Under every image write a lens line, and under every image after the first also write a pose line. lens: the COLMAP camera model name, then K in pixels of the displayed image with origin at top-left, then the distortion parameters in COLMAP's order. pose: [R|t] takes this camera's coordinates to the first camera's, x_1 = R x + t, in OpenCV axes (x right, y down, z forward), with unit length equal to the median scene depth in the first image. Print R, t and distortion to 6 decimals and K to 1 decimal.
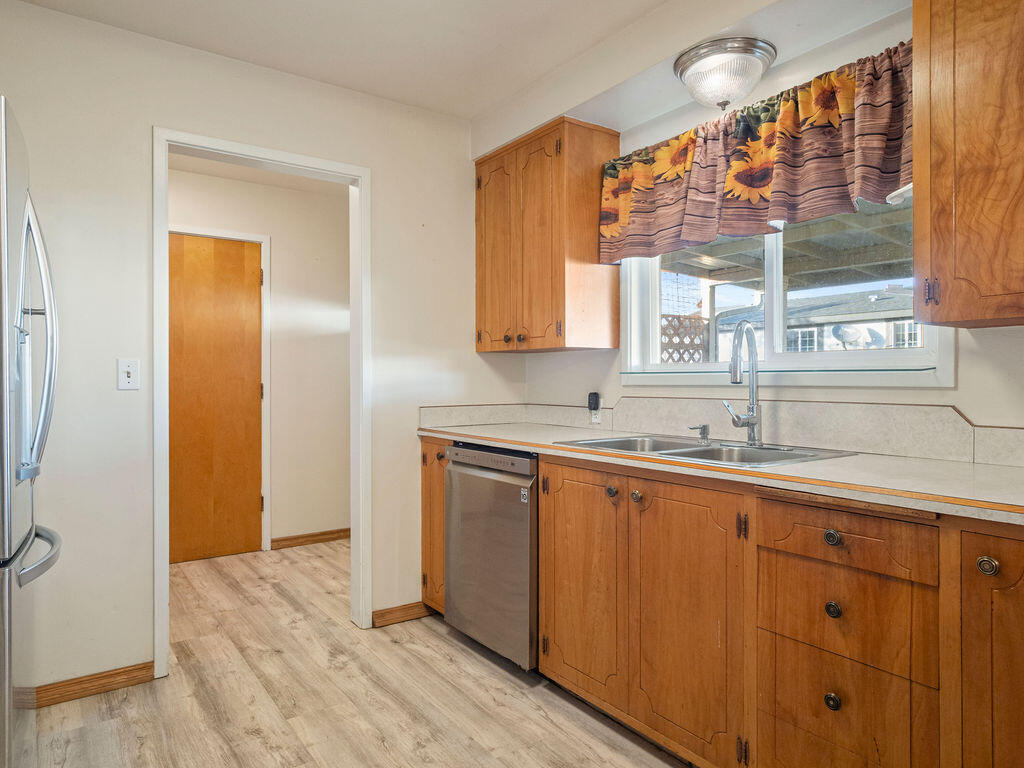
lens RADIAL K [[646.1, 0, 509.3], [0, 646.1, 380.3], [0, 0, 1]] dist [0.007678, 0.000157]
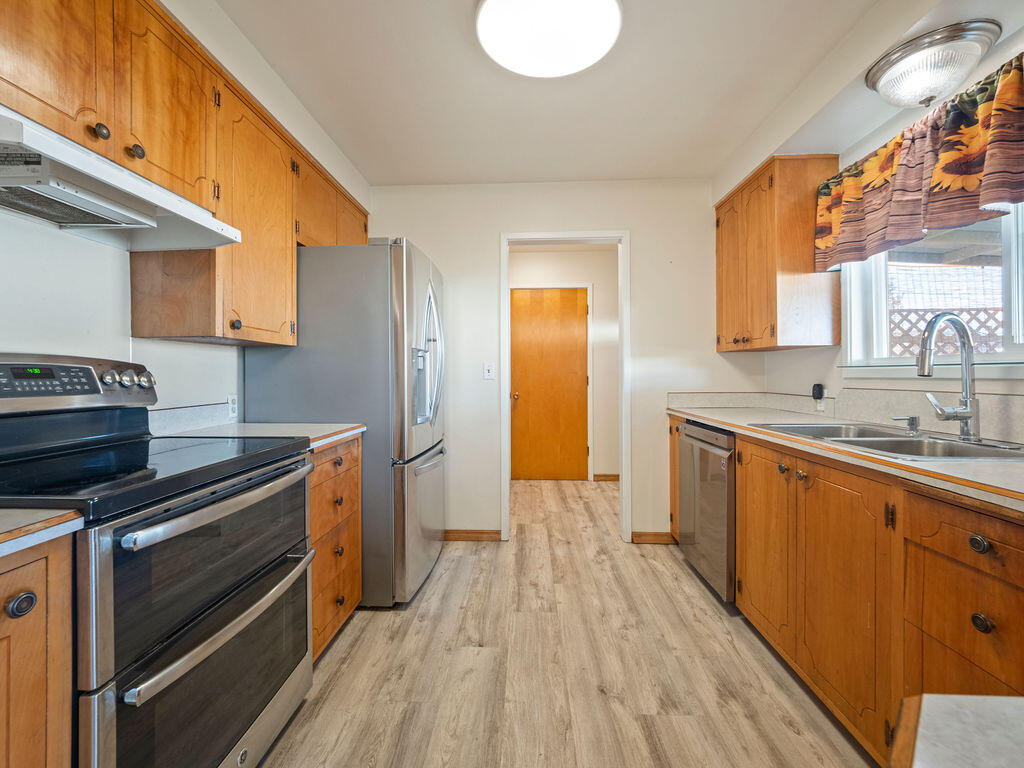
lens RADIAL K [[434.0, 0, 509.9], [0, 434.0, 370.1], [0, 0, 1]] dist [-0.011809, 0.004440]
pose [[0.792724, -0.006875, -0.609541, 0.202622], [0.002157, 0.999962, -0.008474, -0.000363], [0.609576, 0.005403, 0.792709, 0.063636]]
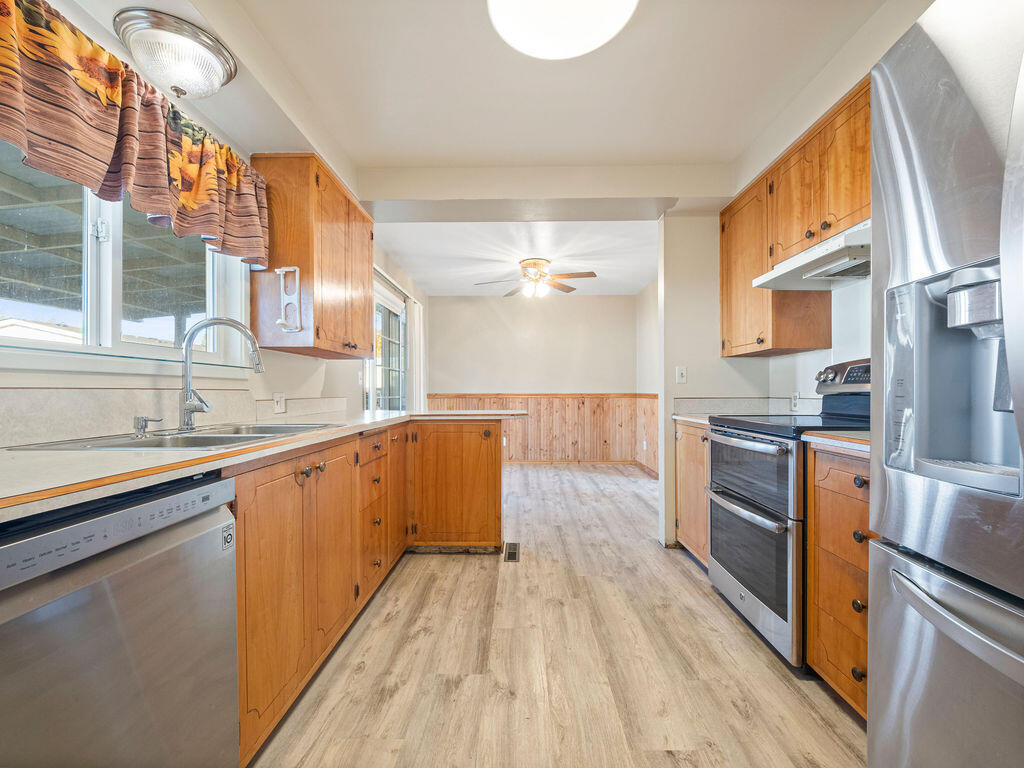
lens RADIAL K [[441.0, 0, 511.6], [0, 441.0, 391.3], [0, 0, 1]] dist [-0.006999, -0.000205]
pose [[-0.804080, 0.002054, 0.594518, -0.439877], [0.003097, 0.999995, 0.000734, 0.033834], [-0.594513, 0.002432, -0.804082, 1.135273]]
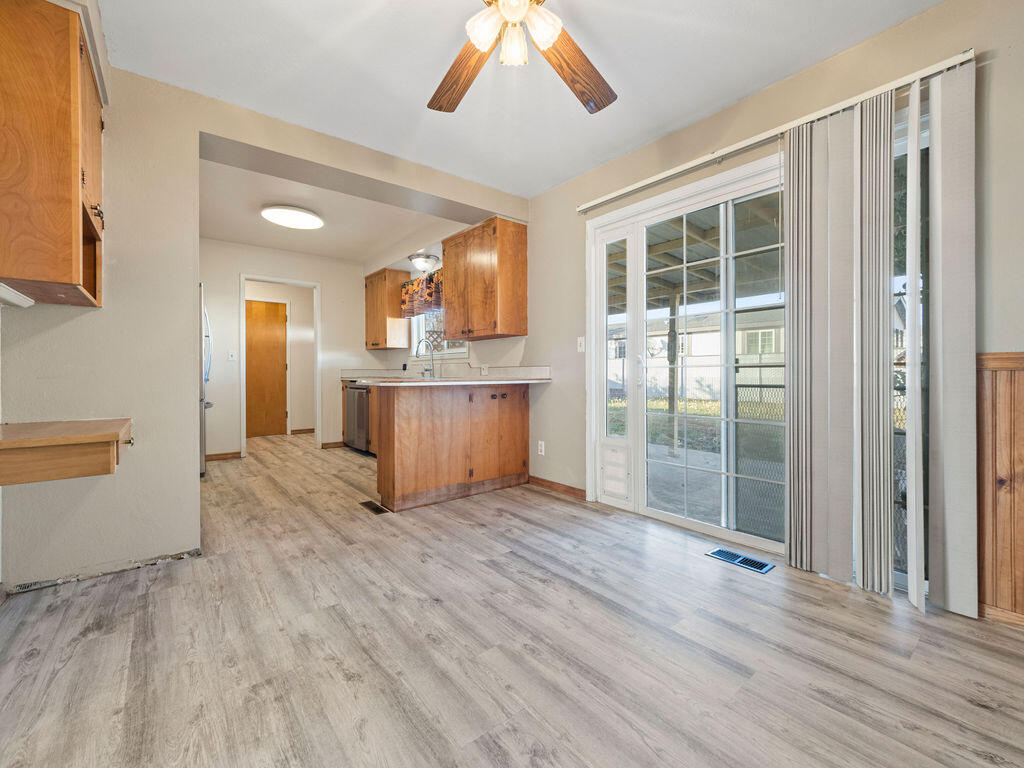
lens RADIAL K [[433.9, 0, 510.7], [0, 433.9, 374.4], [0, 0, 1]] dist [-0.007605, 0.000098]
pose [[0.997945, -0.001806, 0.064044, 0.570830], [0.001685, 0.999997, 0.001947, 0.074506], [-0.064047, -0.001835, 0.997945, -1.076555]]
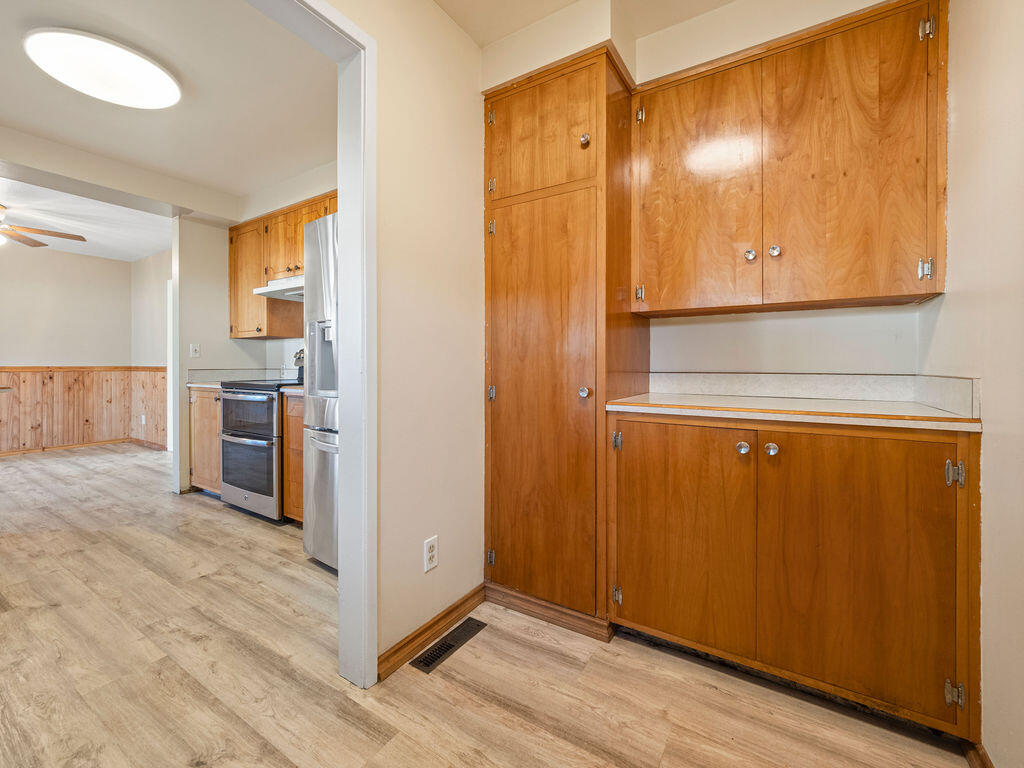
lens RADIAL K [[434.0, 0, 509.9], [0, 434.0, 370.1], [0, 0, 1]] dist [-0.011809, 0.004440]
pose [[-0.923865, 0.000380, -0.382719, -0.518754], [-0.003636, 0.999946, 0.009769, 0.038498], [0.382702, 0.010417, -0.923813, 1.631347]]
